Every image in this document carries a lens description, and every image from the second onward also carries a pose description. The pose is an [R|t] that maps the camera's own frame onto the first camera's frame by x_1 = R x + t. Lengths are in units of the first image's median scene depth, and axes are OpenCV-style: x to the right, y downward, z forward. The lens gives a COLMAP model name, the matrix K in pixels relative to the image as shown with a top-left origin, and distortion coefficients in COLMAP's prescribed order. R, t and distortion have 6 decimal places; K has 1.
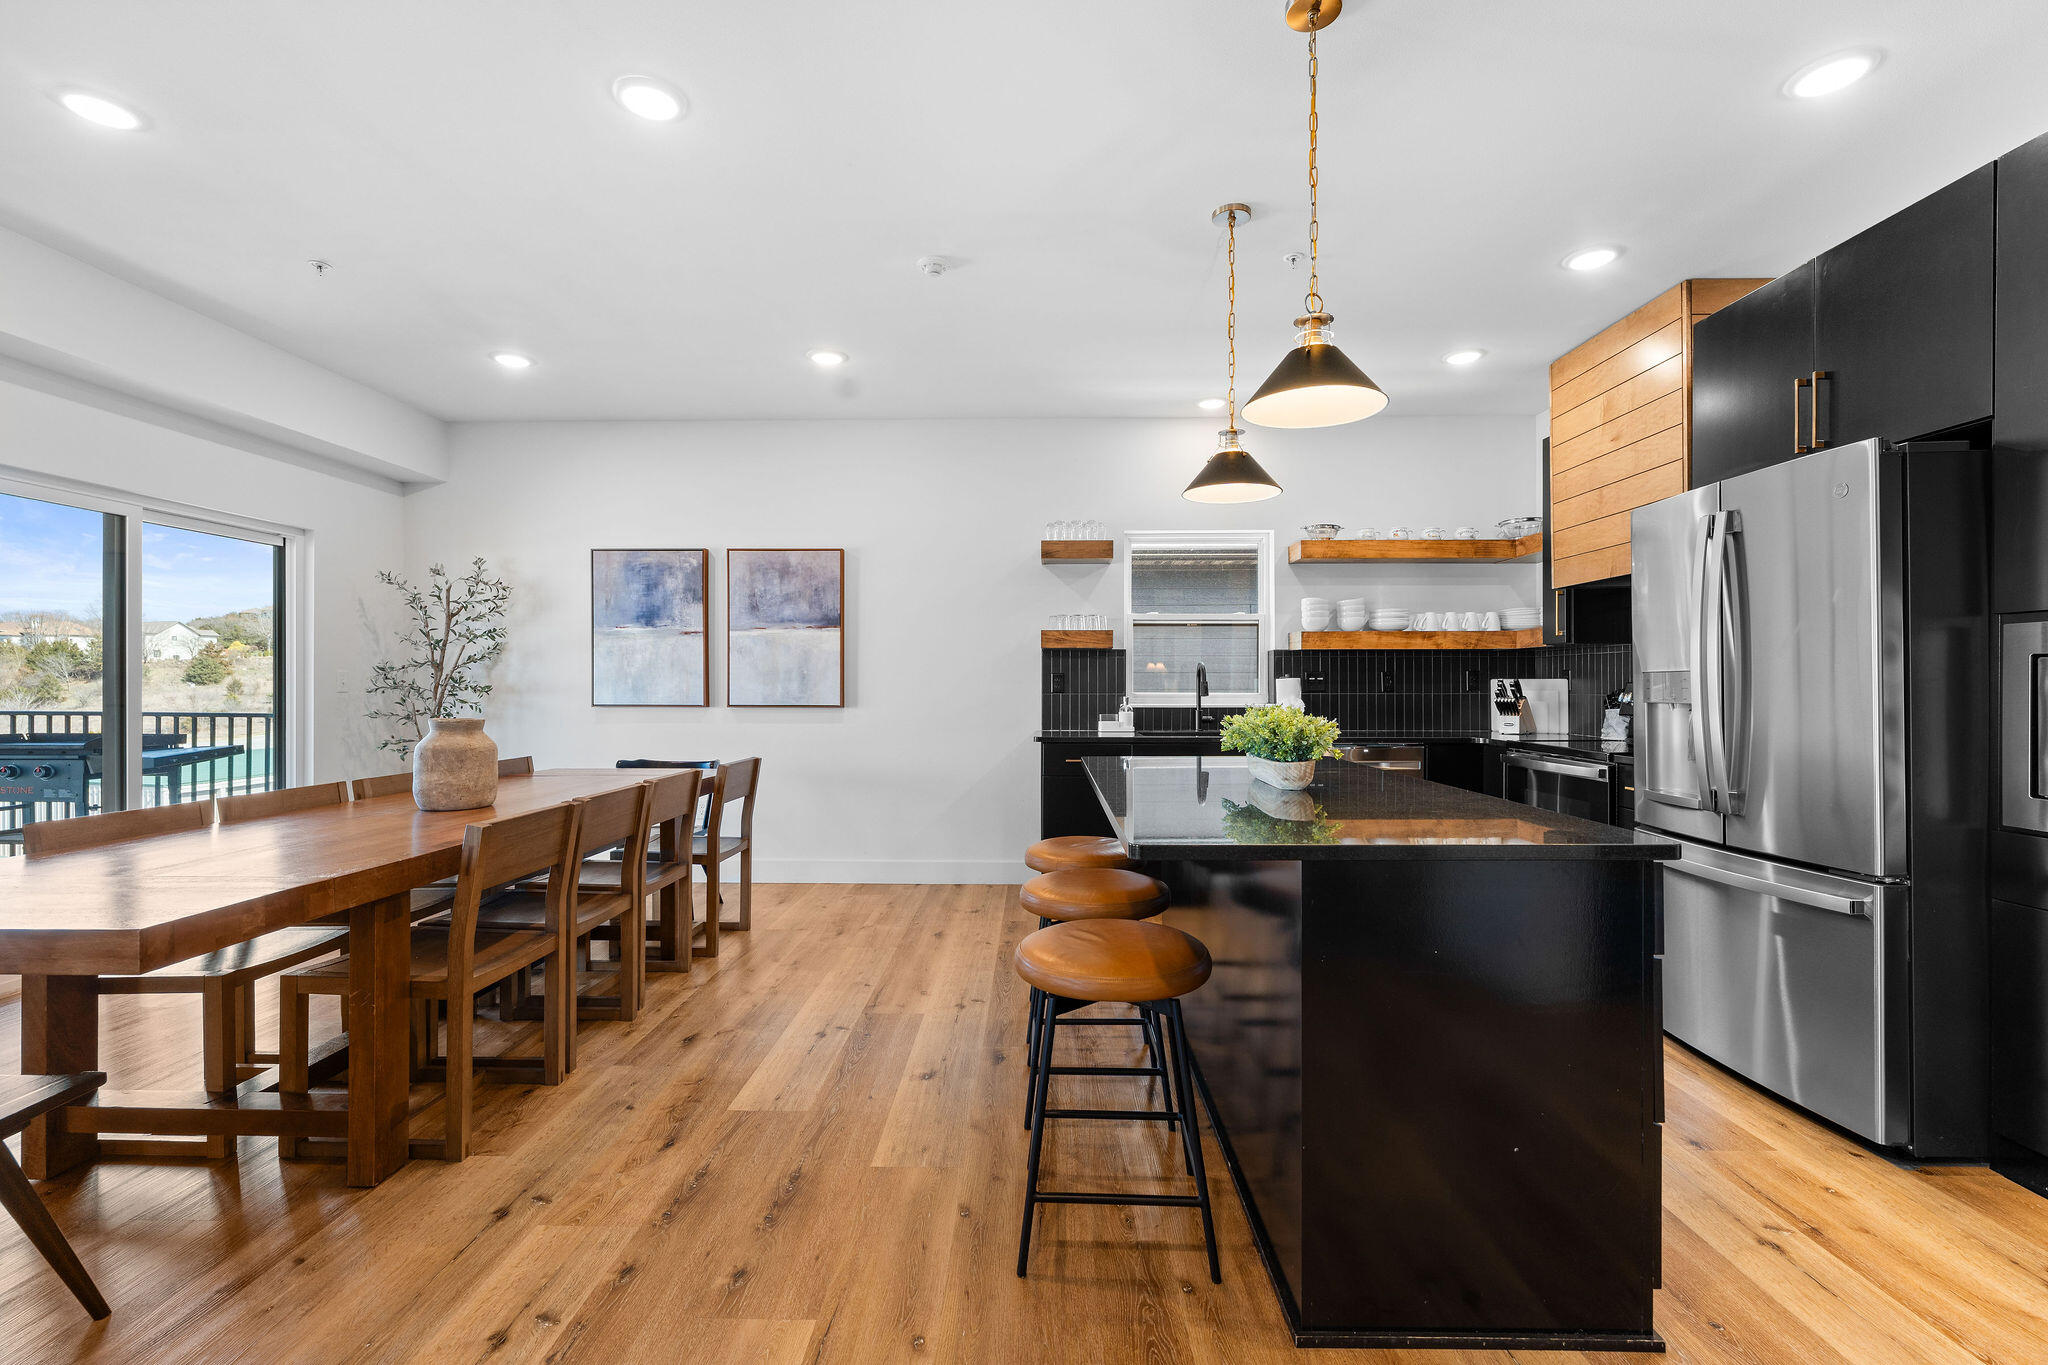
lens RADIAL K [[877.0, 0, 1025.1], [0, 877.0, 687.6], [0, 0, 1]] dist [0.000542, -0.000132]
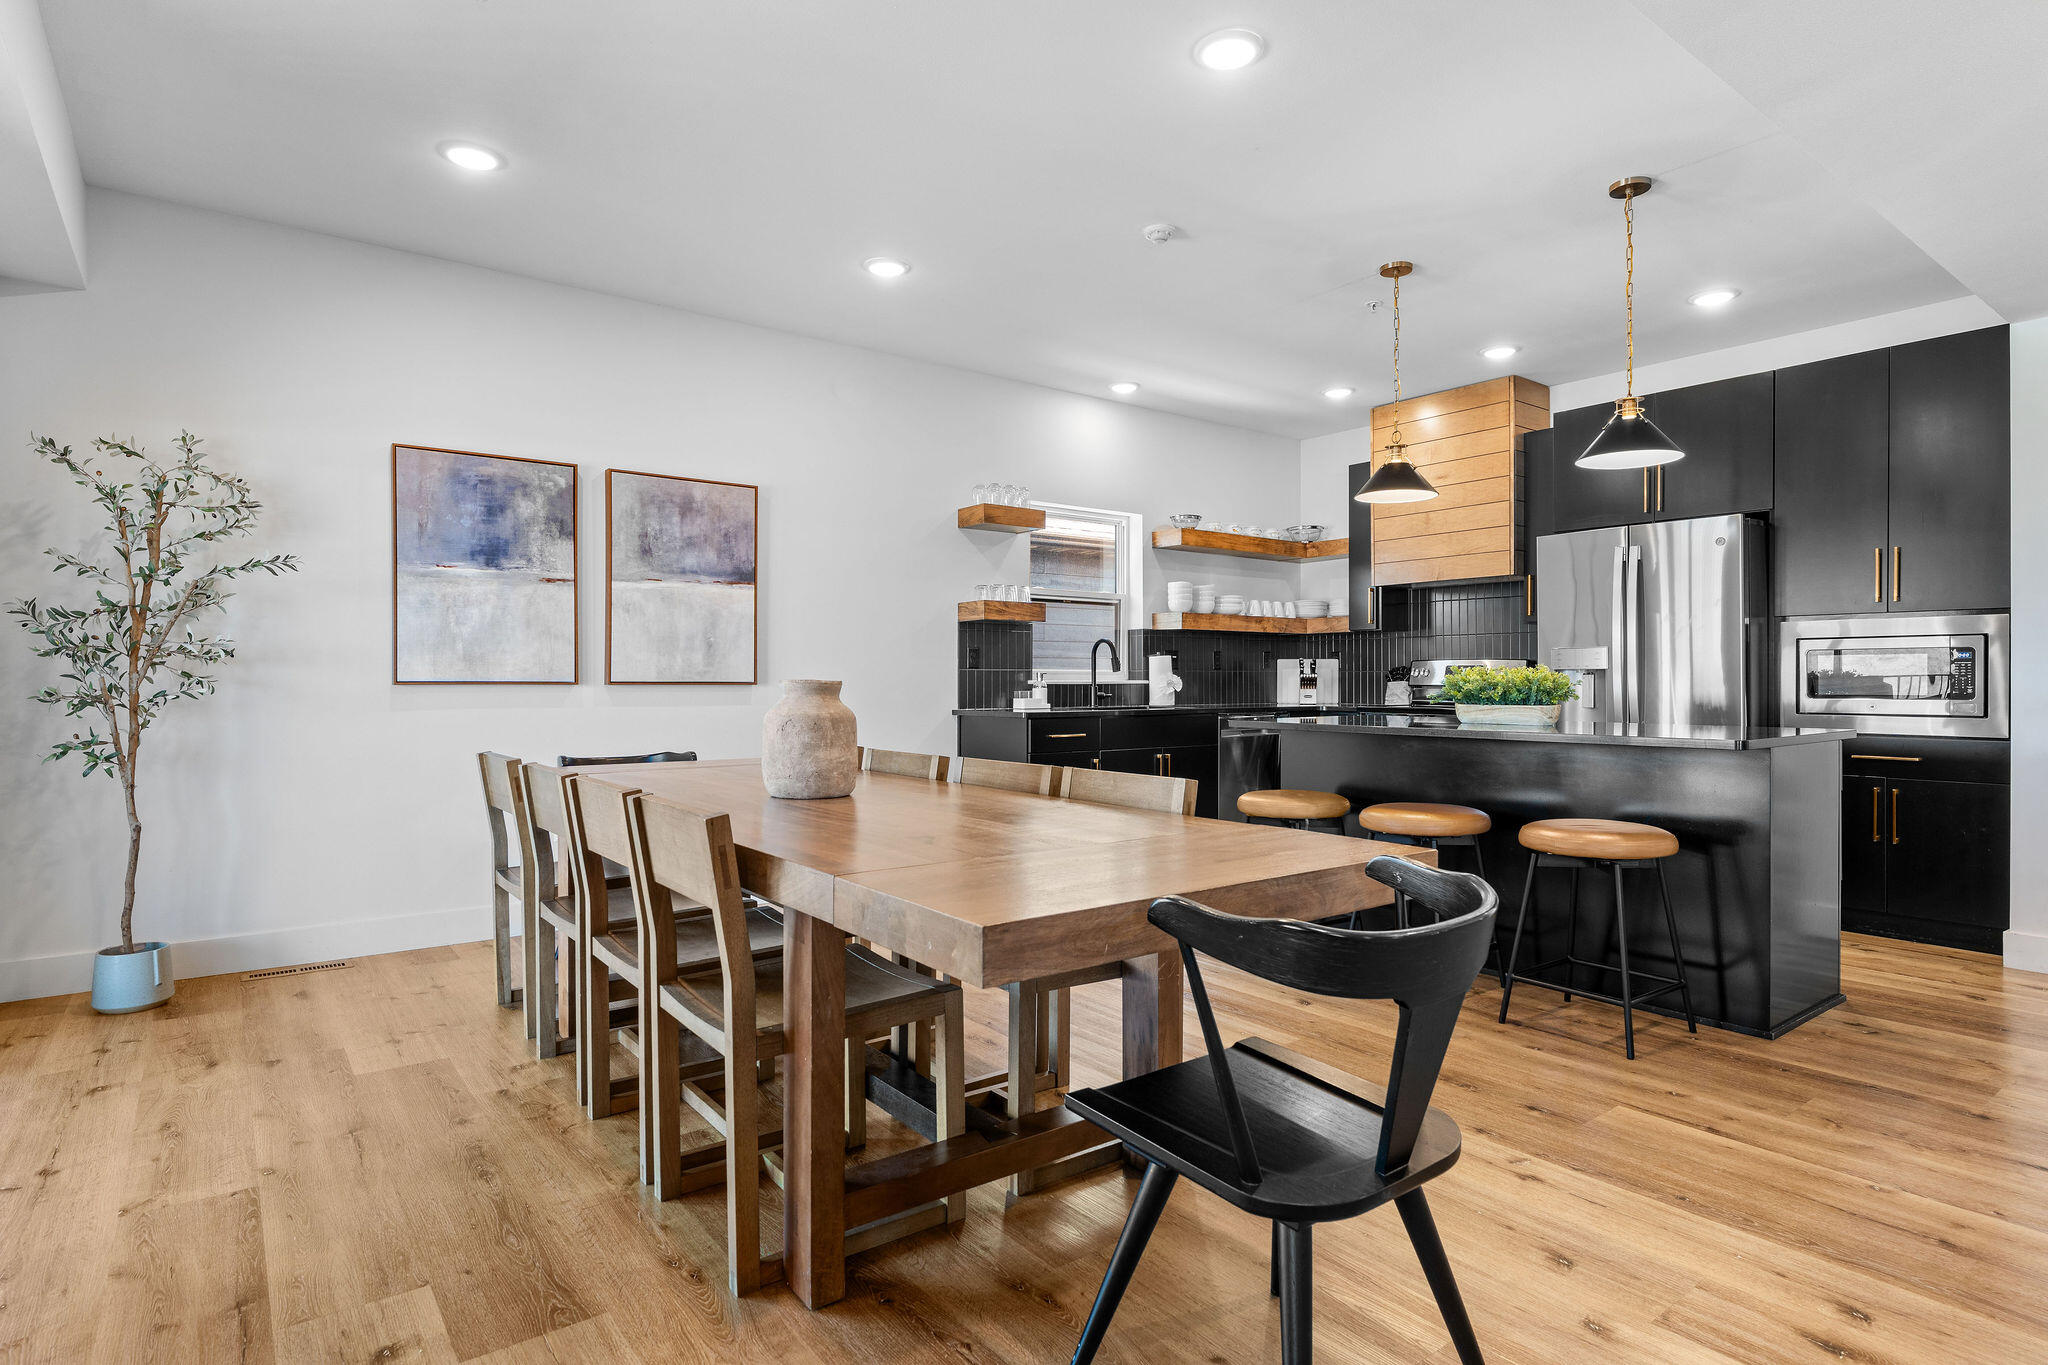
lens RADIAL K [[1064.1, 0, 1021.2], [0, 1064.1, 678.7], [0, 0, 1]] dist [-0.000269, -0.000103]
pose [[0.786648, 0.001501, 0.617400, -0.617687], [0.004044, 0.999963, -0.007584, 0.025370], [-0.617388, 0.008463, 0.786613, 0.089298]]
